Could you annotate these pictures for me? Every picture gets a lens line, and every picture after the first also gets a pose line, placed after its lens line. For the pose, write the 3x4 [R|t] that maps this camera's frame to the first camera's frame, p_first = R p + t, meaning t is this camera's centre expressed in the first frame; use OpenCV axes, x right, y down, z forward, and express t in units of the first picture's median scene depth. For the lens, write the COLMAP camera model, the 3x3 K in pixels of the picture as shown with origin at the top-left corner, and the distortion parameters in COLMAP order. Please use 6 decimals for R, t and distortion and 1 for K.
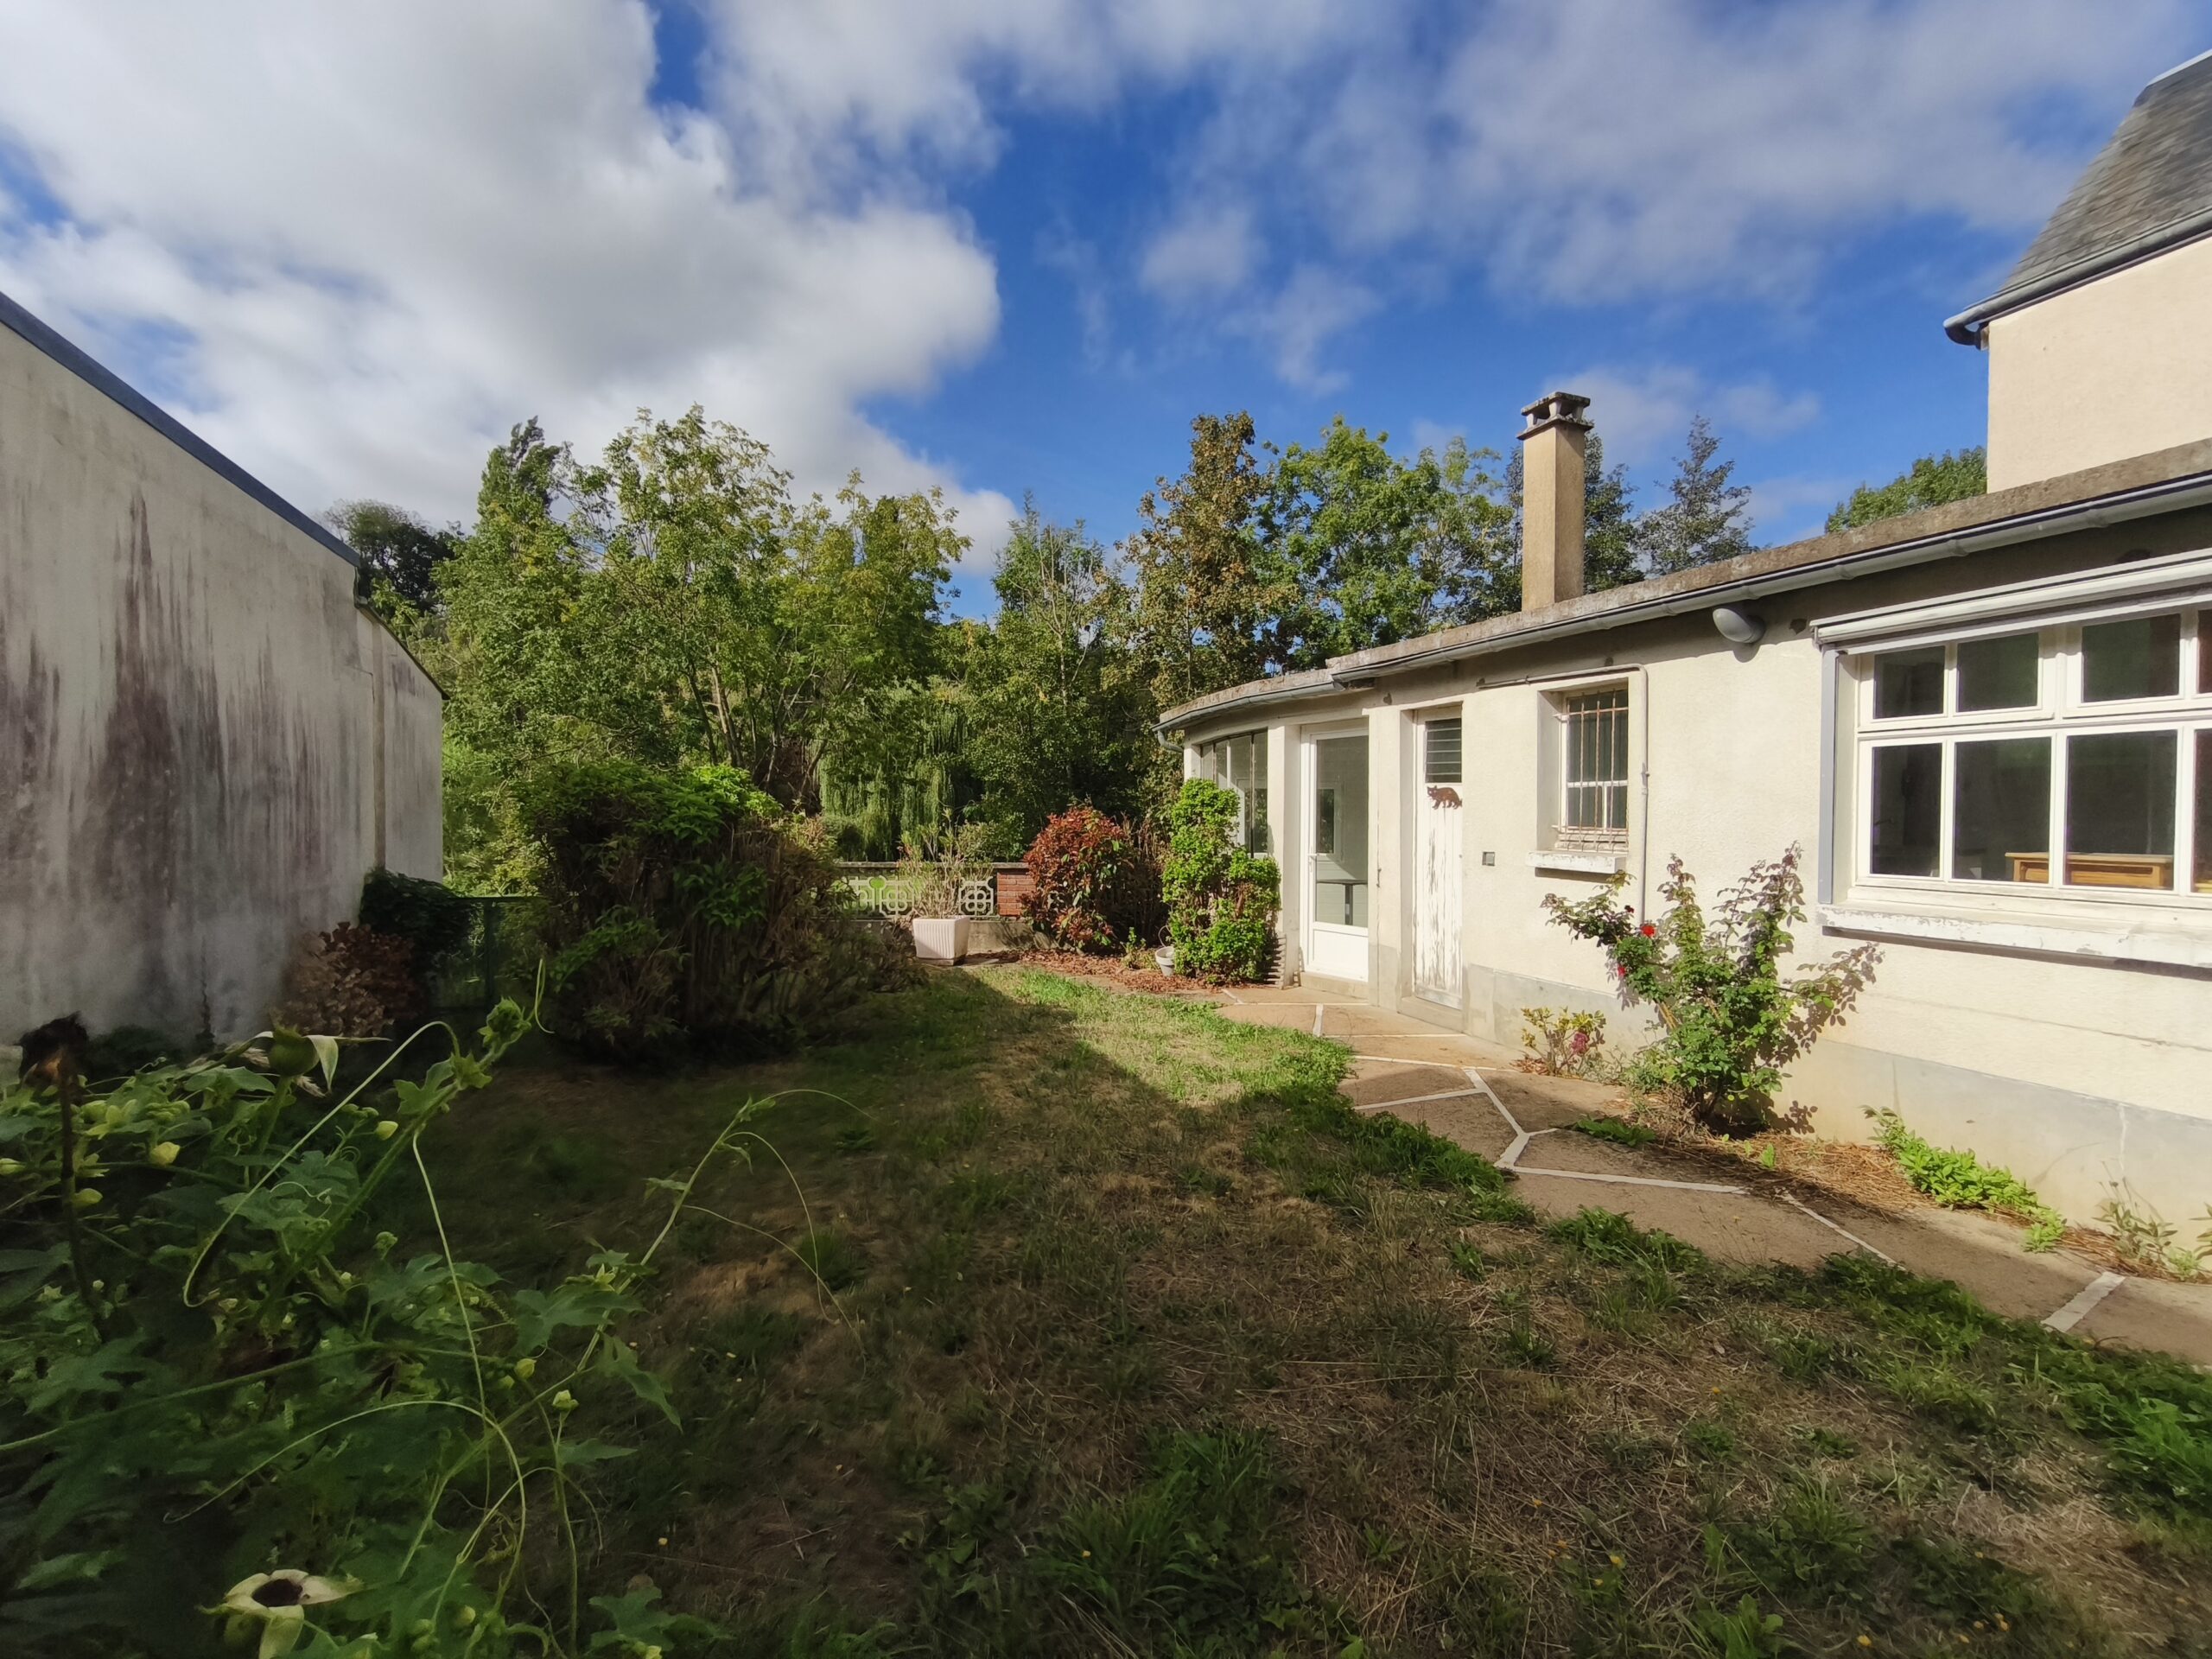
lens RADIAL K [[920.4, 0, 1114.3], [0, 920.4, 843.2], [0, 0, 1]] dist [-0.009691, -0.000050]
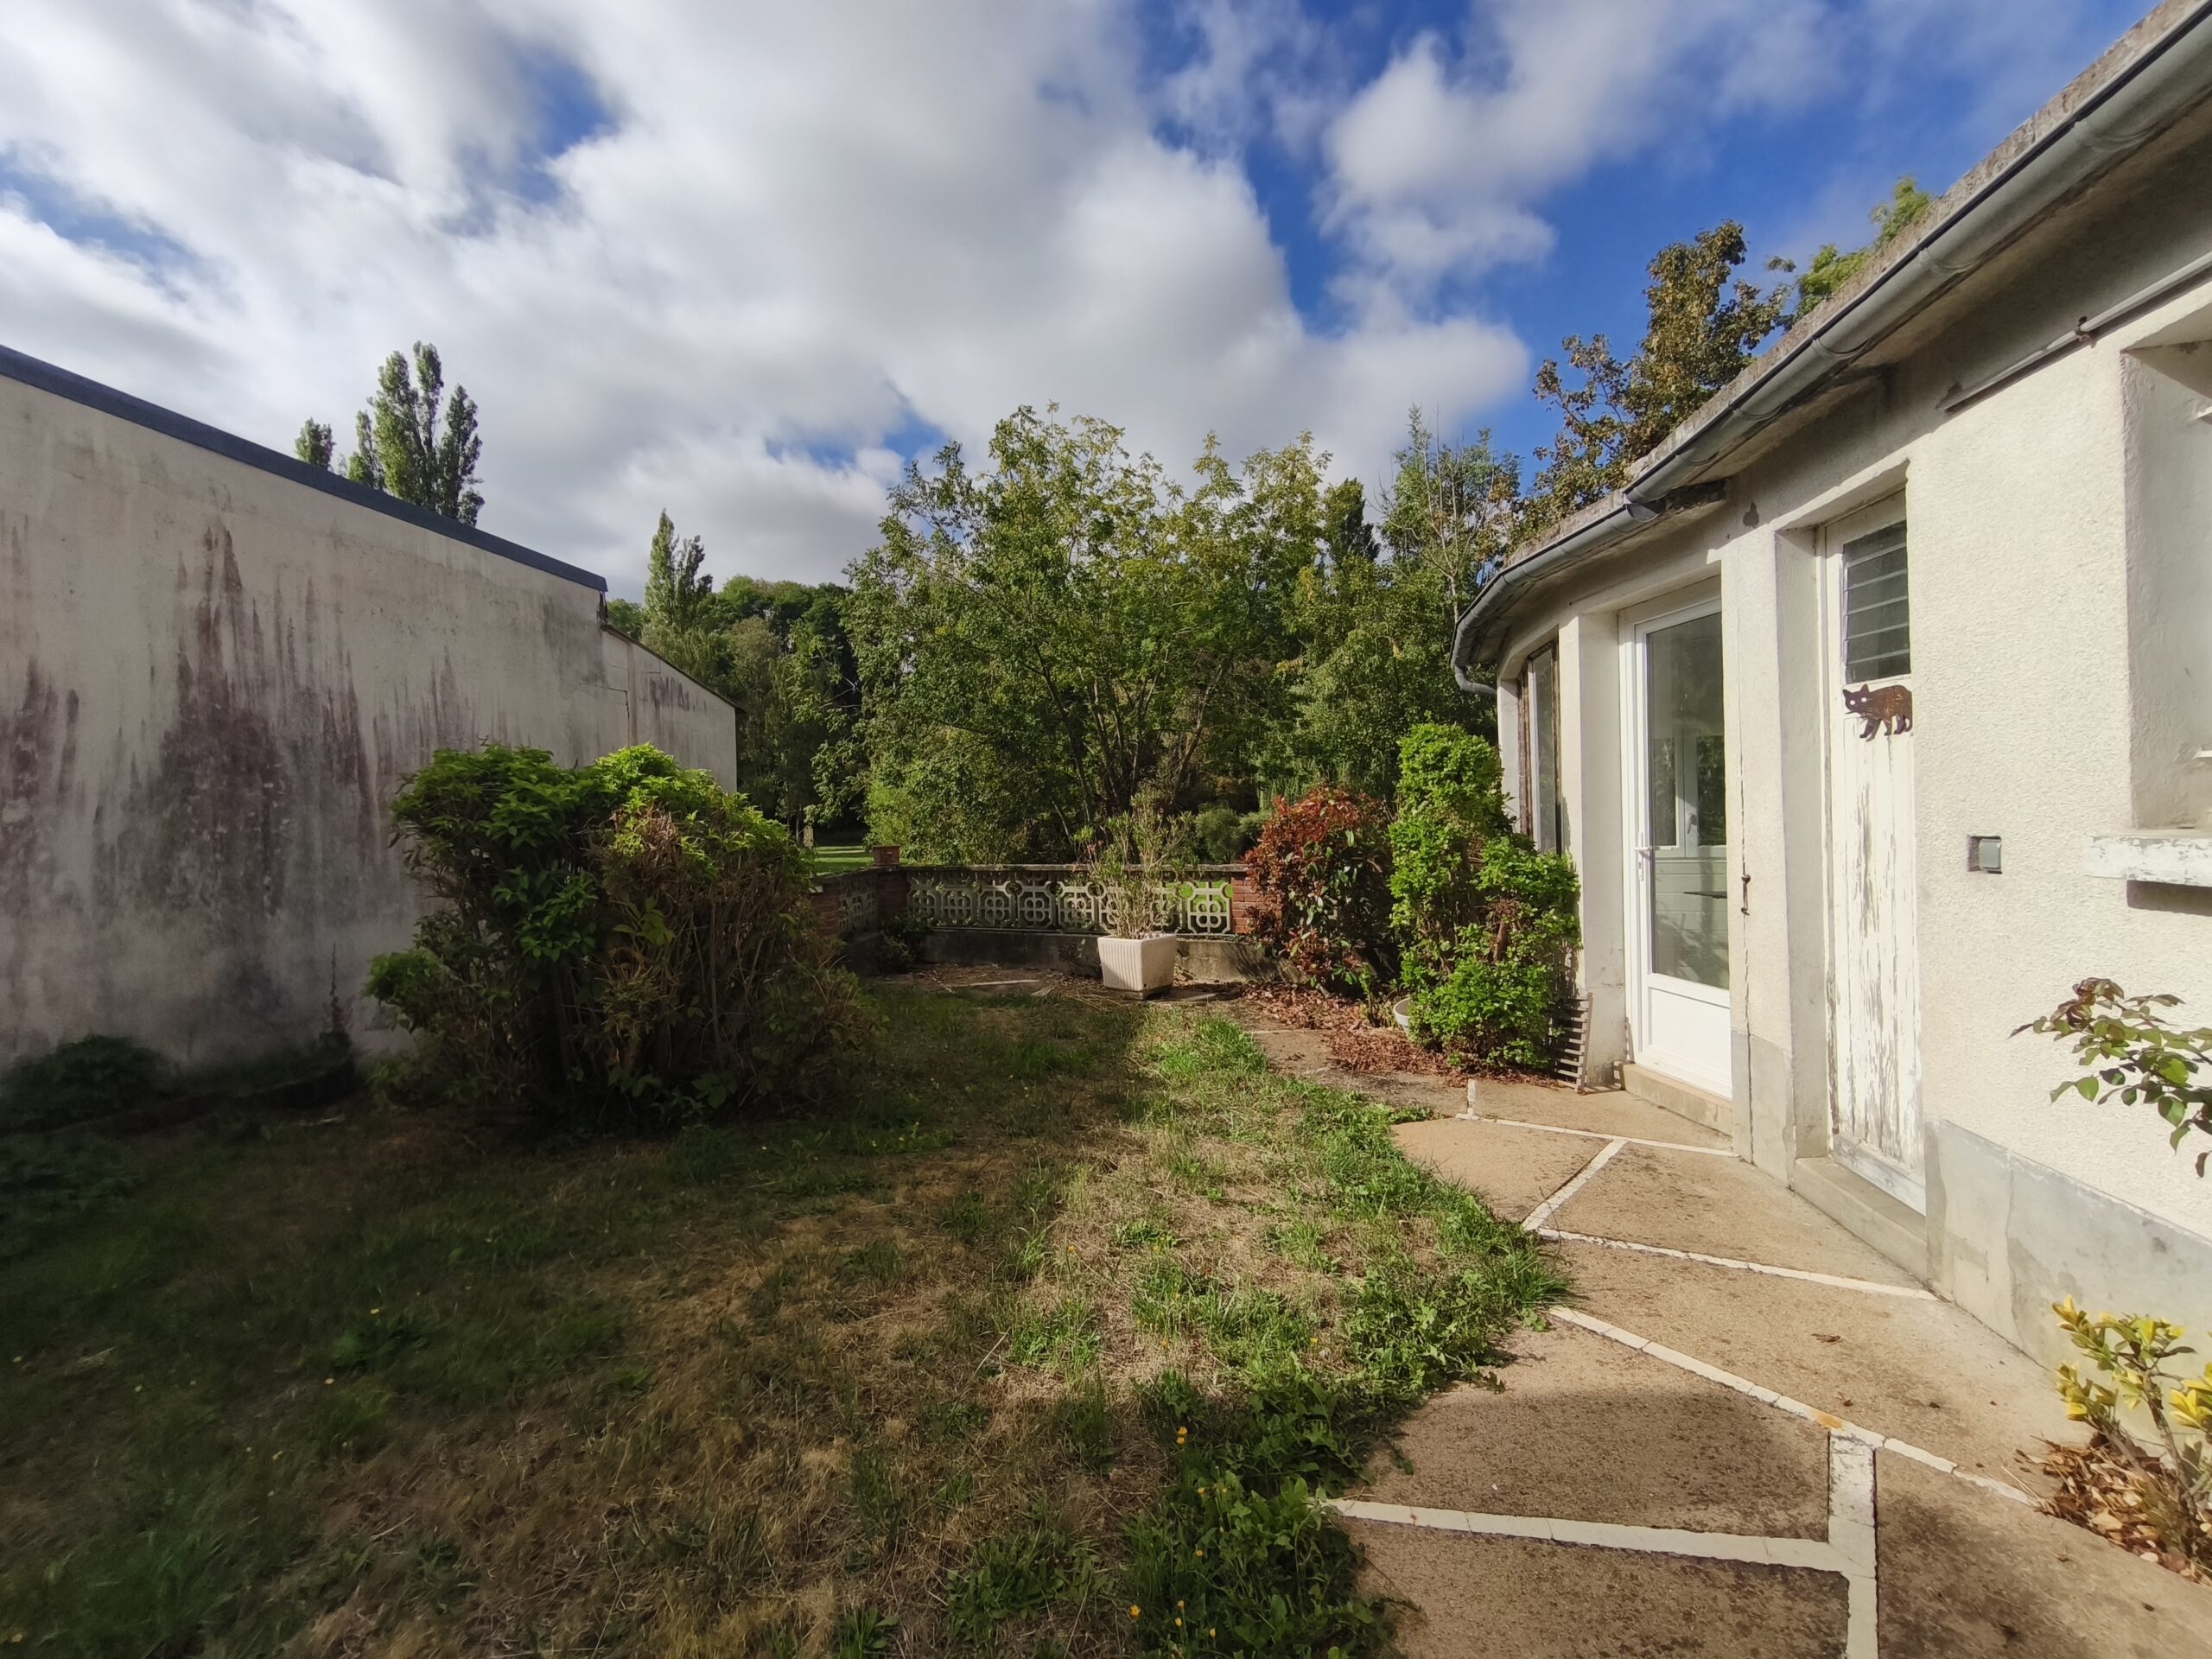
lens RADIAL K [[920.4, 0, 1114.3], [0, 920.4, 843.2], [0, 0, 1]] dist [-0.009691, -0.000050]
pose [[0.858515, -0.016197, -0.512532, 0.262873], [0.017585, 0.999843, -0.002141, 0.005932], [0.512486, -0.007175, 0.858666, 0.444384]]
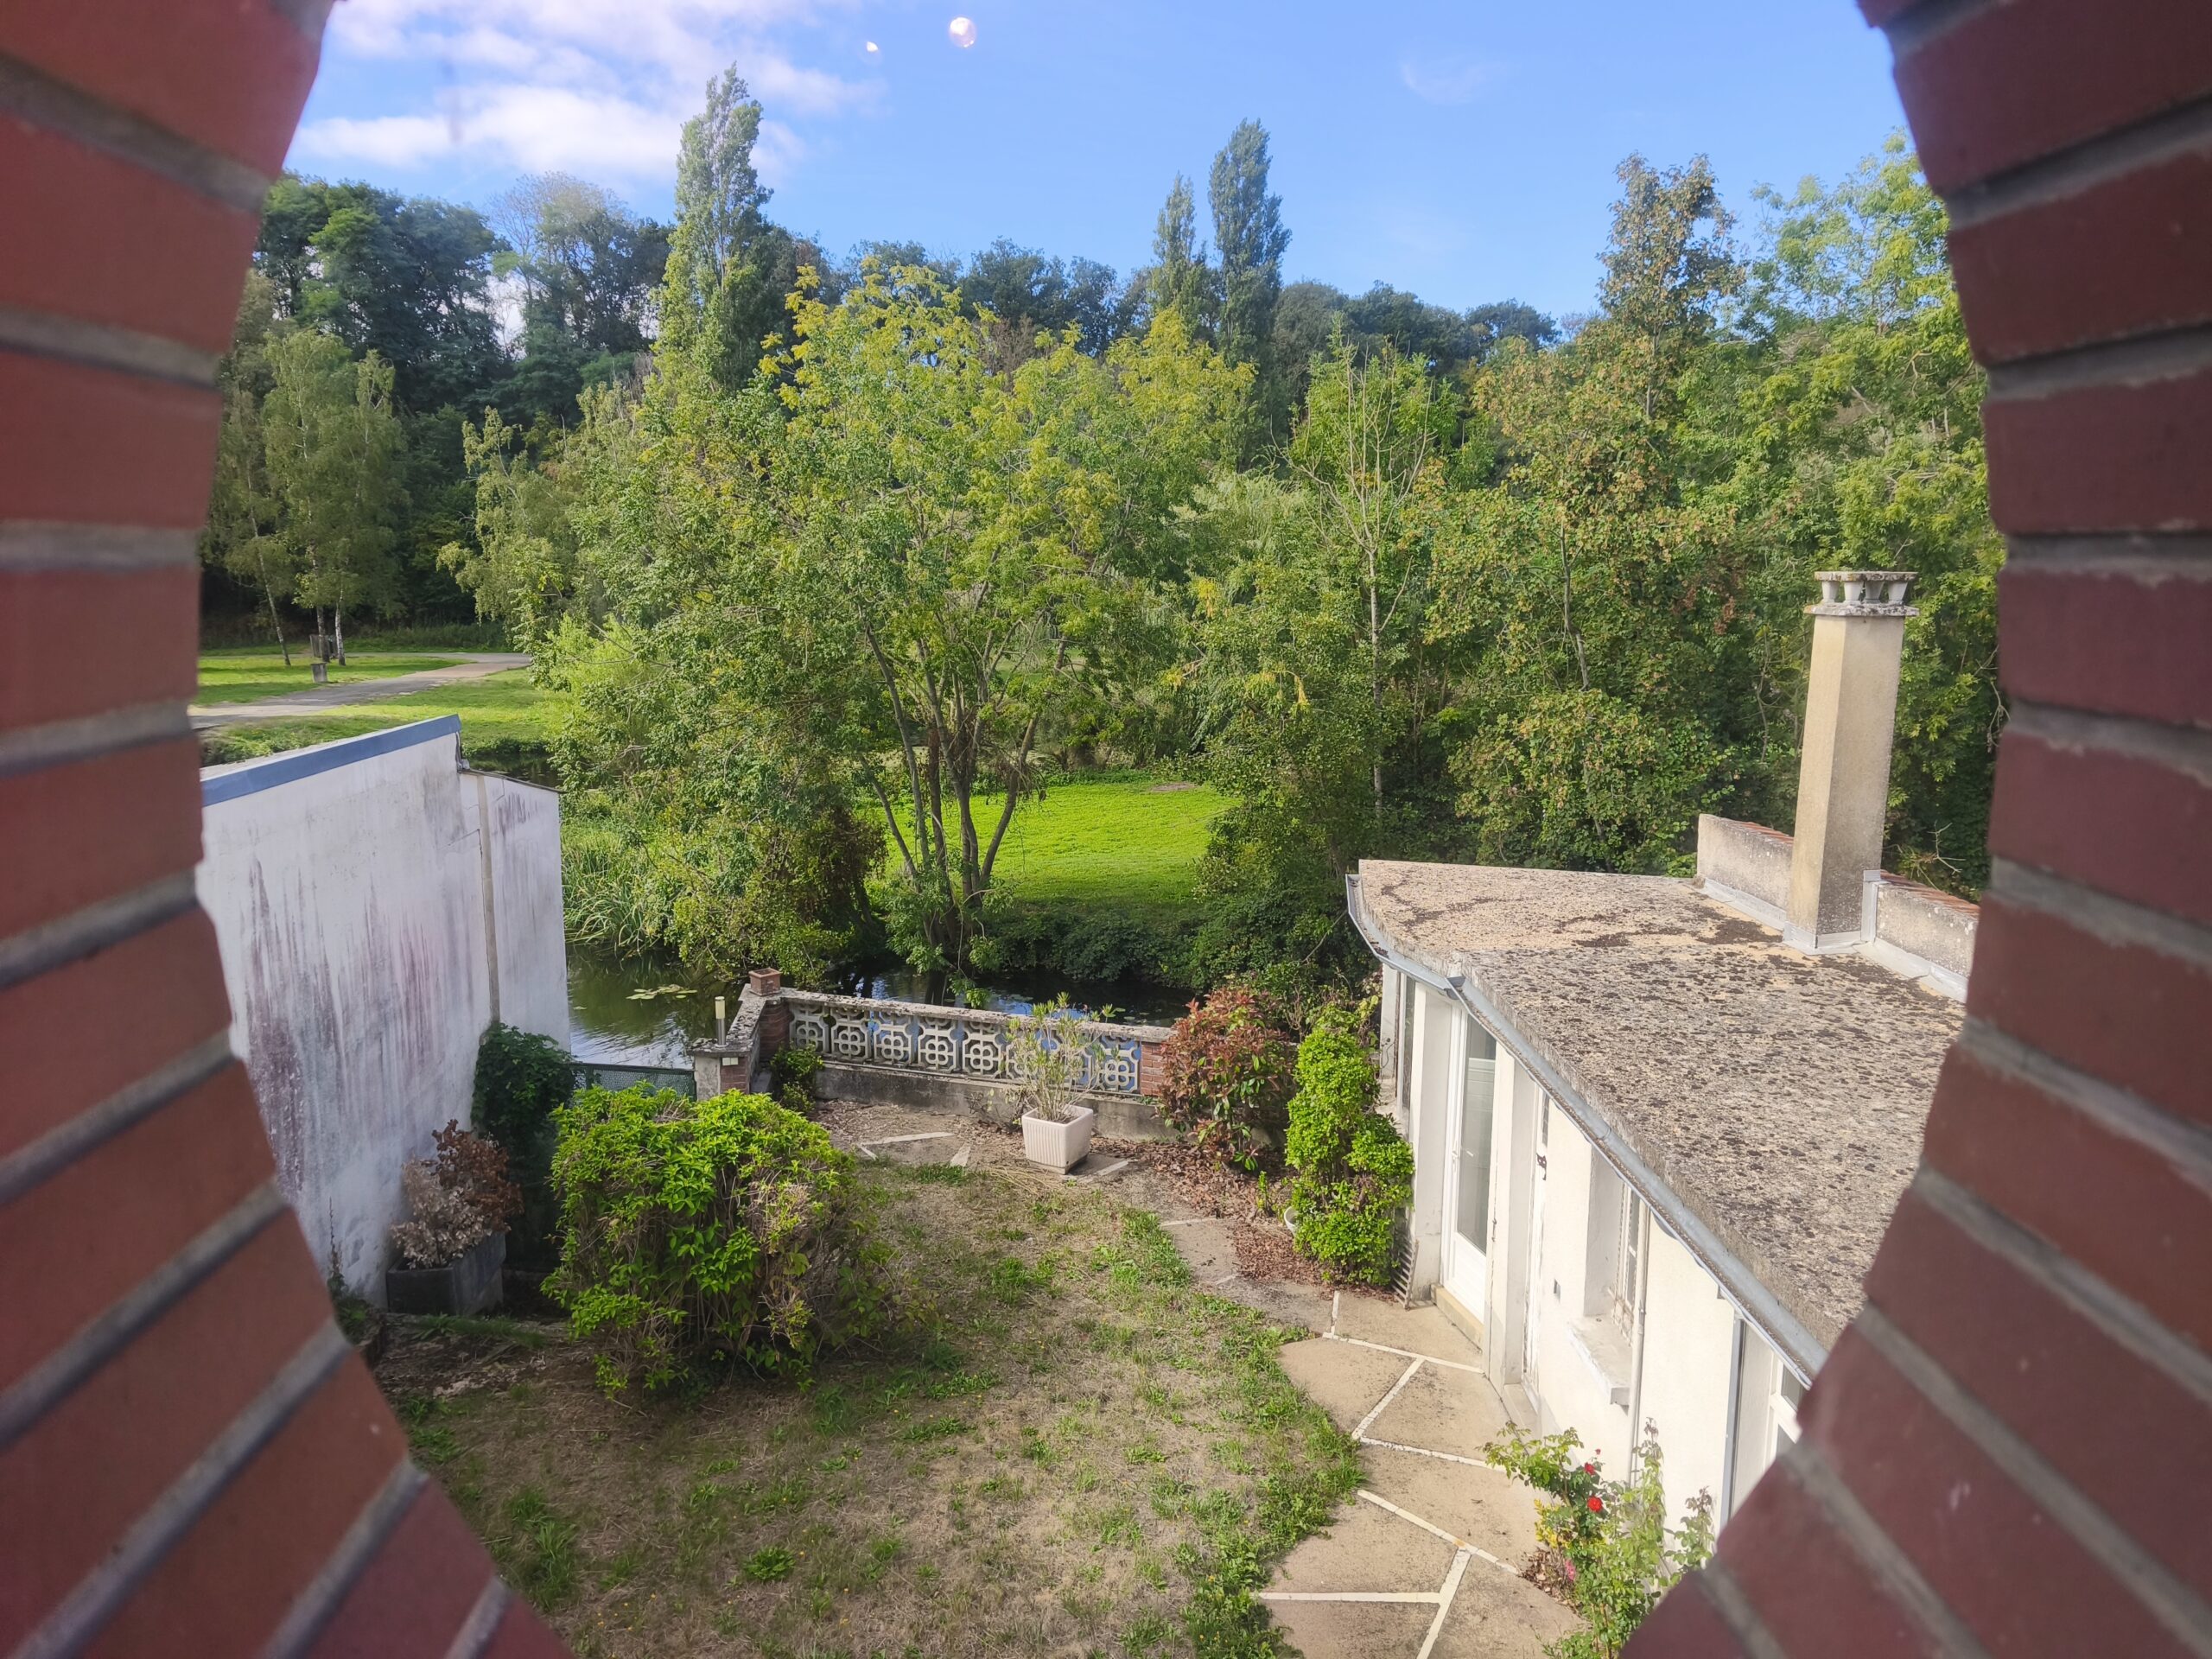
lens RADIAL K [[1485.8, 0, 1141.4], [0, 1485.8, 829.8], [0, 0, 1]] dist [0.048251, 0.000028]
pose [[0.943543, 0.072256, -0.323273, 0.412532], [-0.021080, 0.987039, 0.159092, -0.529974], [0.330579, -0.143295, 0.932837, -0.274648]]
